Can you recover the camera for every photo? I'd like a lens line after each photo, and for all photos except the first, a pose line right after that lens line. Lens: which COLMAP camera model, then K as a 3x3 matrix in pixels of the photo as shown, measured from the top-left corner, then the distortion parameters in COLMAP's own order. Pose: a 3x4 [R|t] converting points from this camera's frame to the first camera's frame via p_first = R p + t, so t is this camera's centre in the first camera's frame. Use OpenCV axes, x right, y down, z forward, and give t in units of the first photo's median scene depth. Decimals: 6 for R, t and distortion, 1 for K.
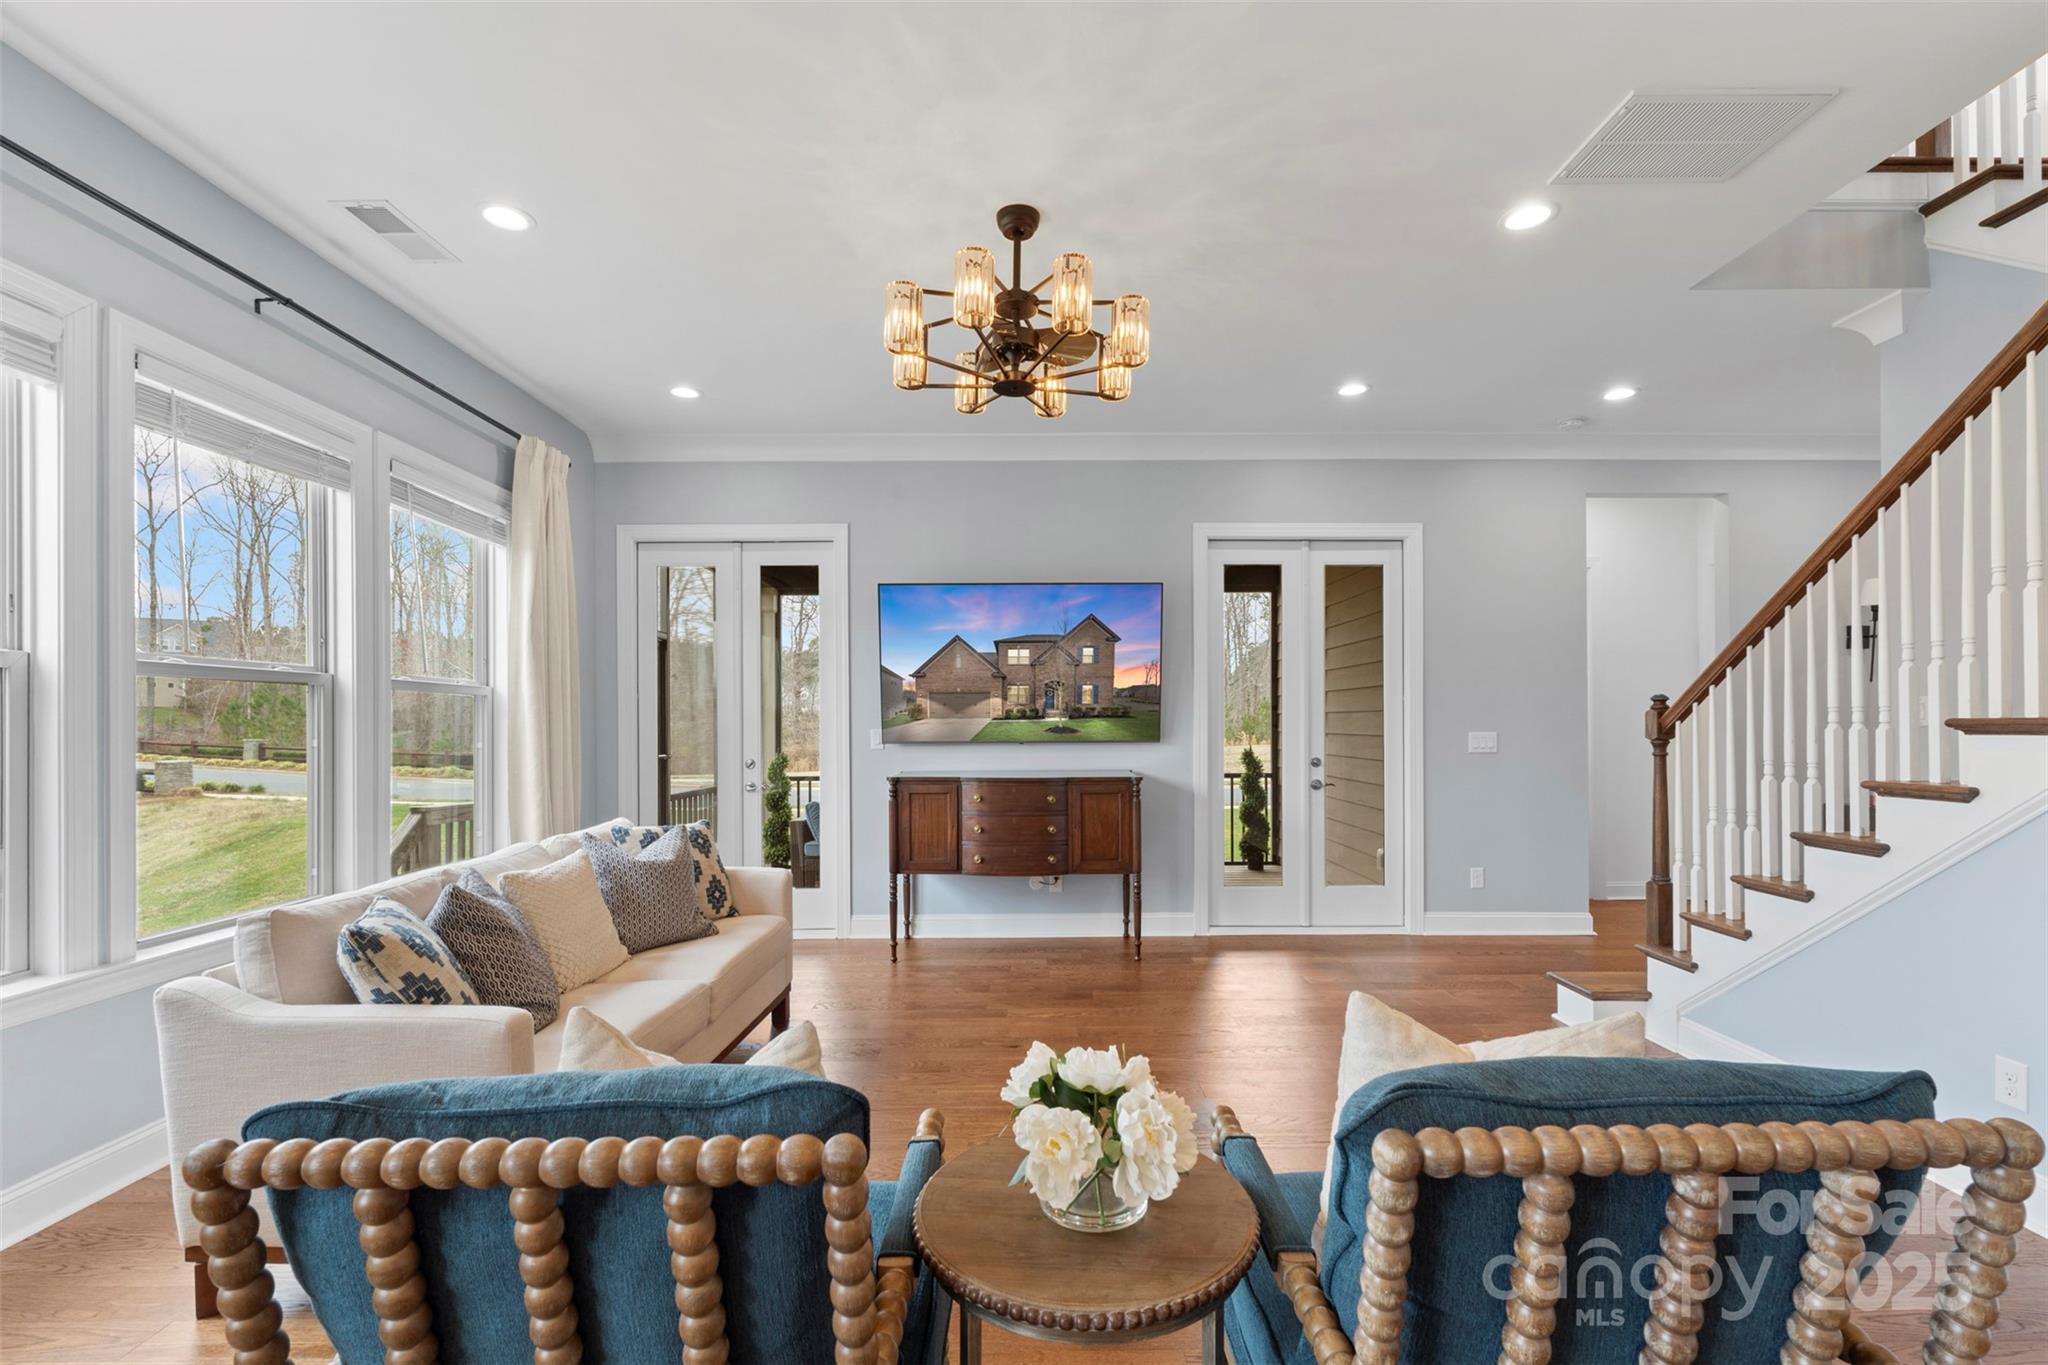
lens RADIAL K [[914.4, 0, 1028.7], [0, 914.4, 712.1], [0, 0, 1]] dist [-0.001787, -0.000105]
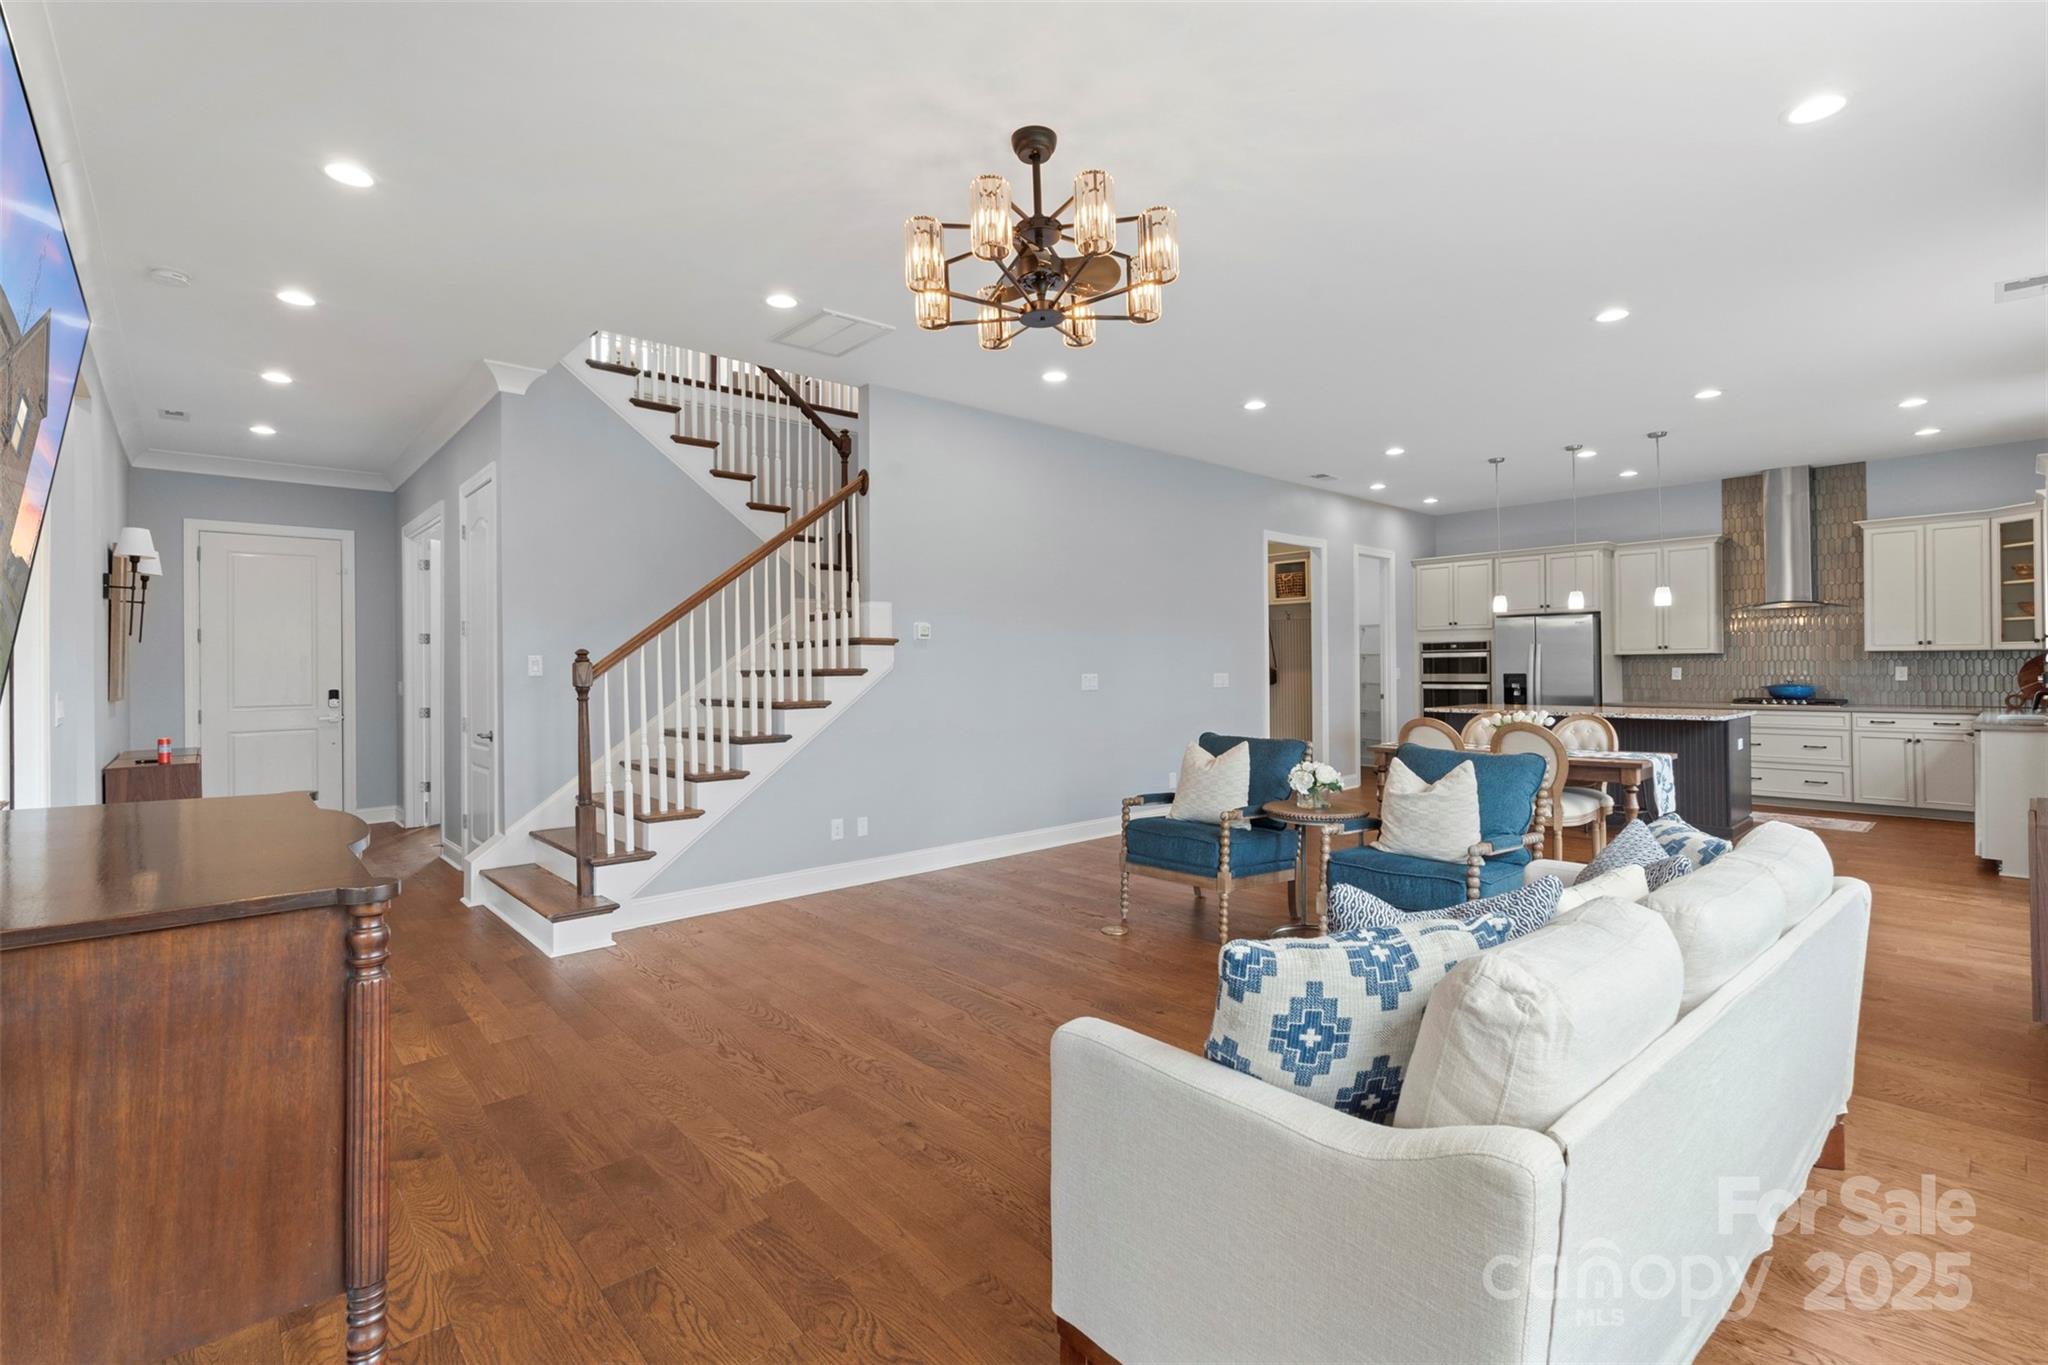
lens RADIAL K [[916.8, 0, 1021.0], [0, 916.8, 657.2], [0, 0, 1]] dist [0.000088, 0.000019]
pose [[-0.665057, 0.021420, 0.746486, -0.497560], [0.002059, 0.999637, -0.026849, 0.020889], [-0.746790, -0.016319, -0.664860, 1.149190]]
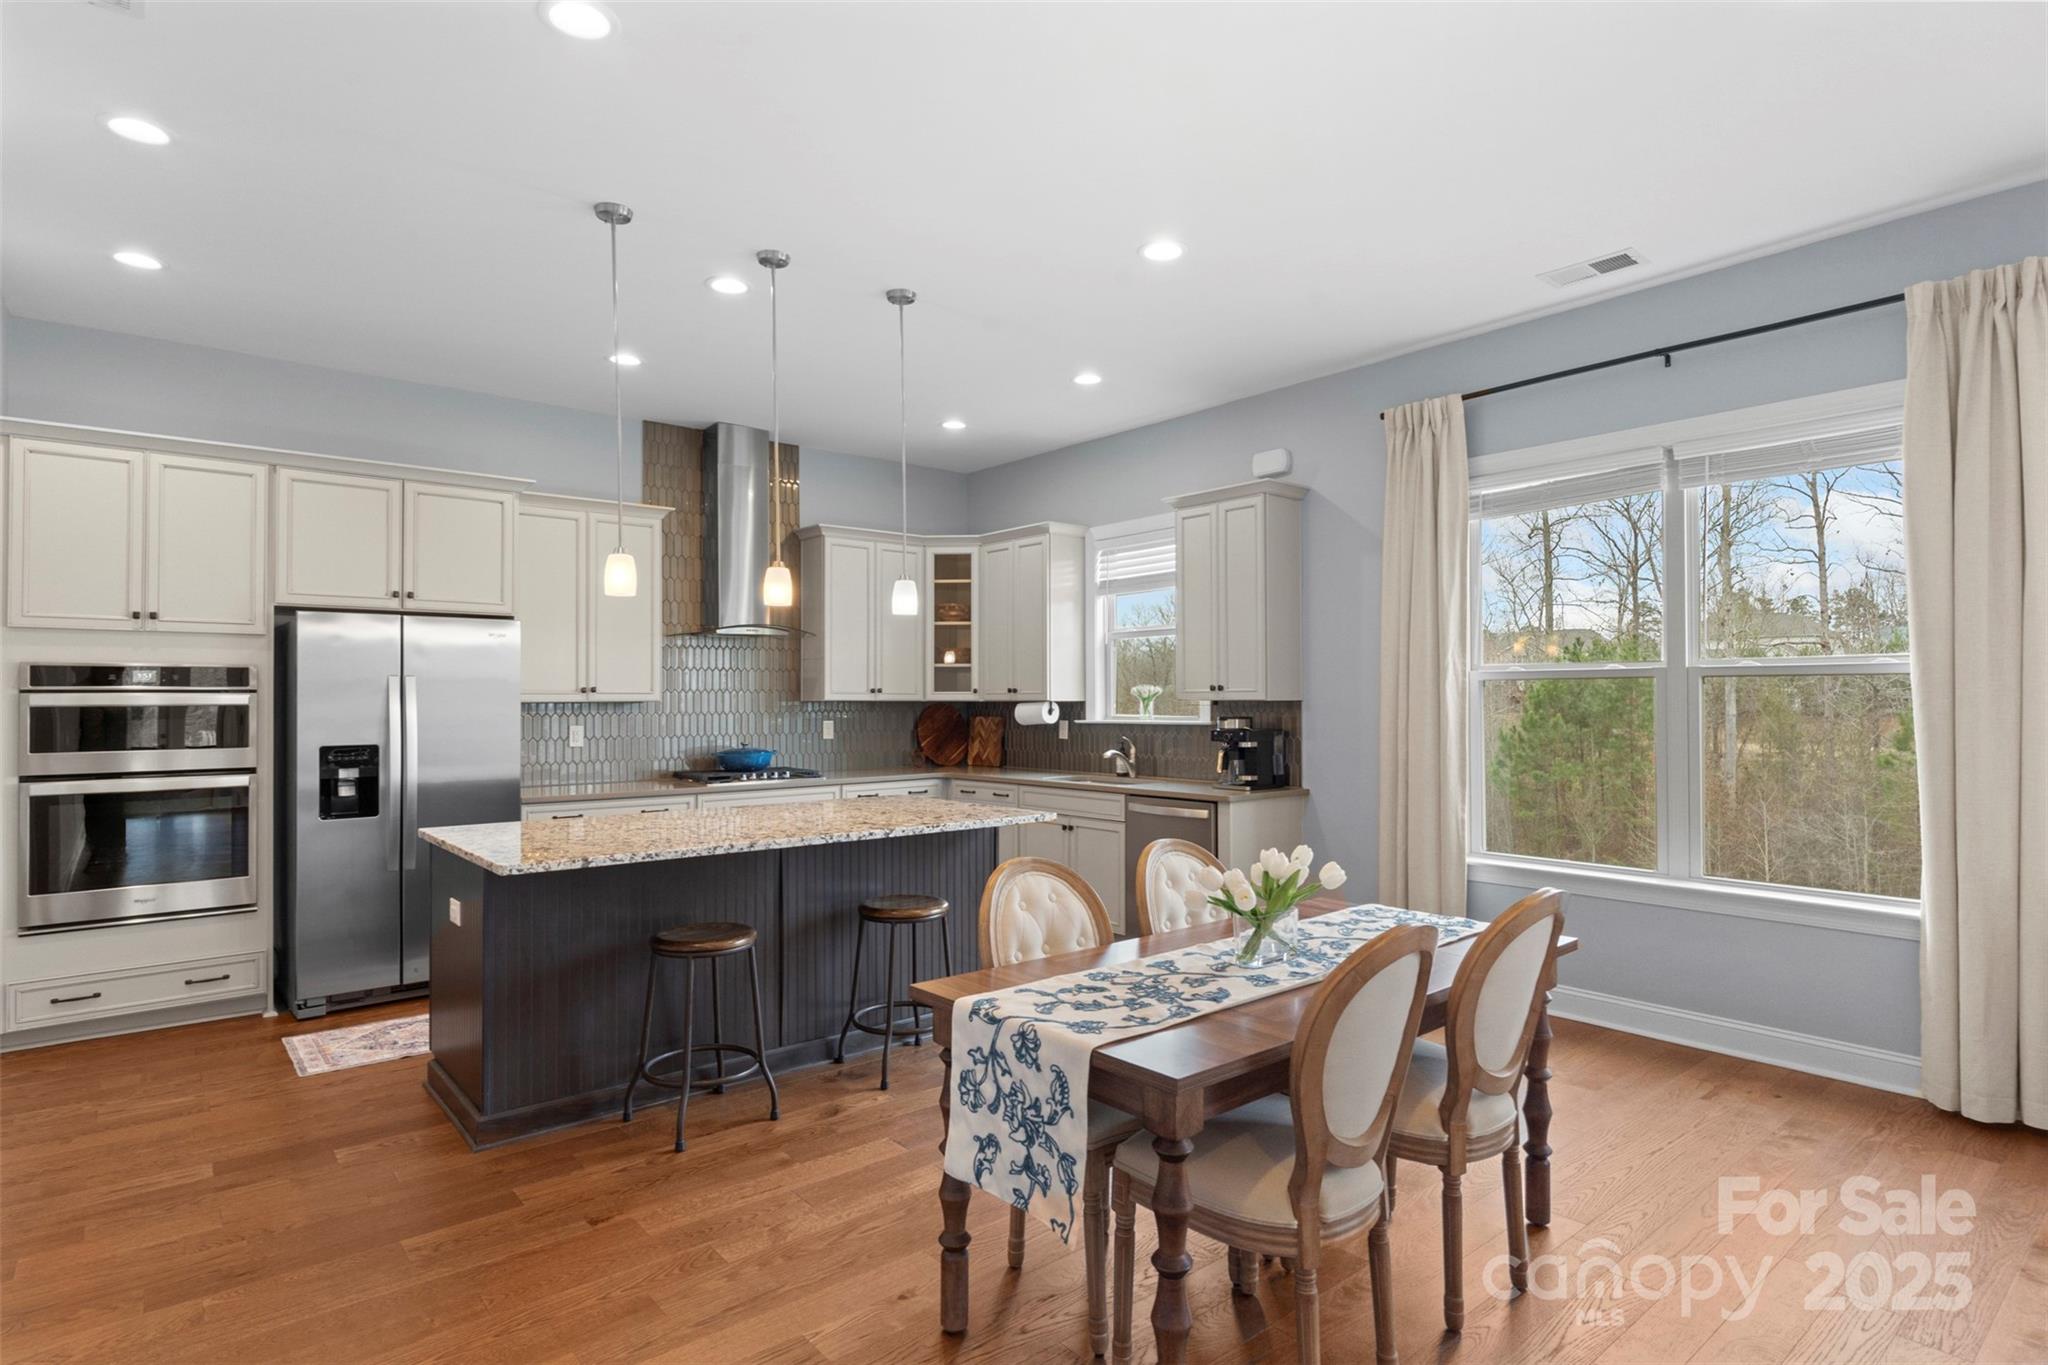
lens RADIAL K [[1065.7, 0, 1026.3], [0, 1065.7, 690.6], [0, 0, 1]] dist [-0.001371, 0.000499]
pose [[-0.771010, 0.005614, -0.636798, 0.473419], [0.018837, 0.999725, -0.013994, -0.022236], [0.636544, -0.022785, -0.770904, 0.125561]]
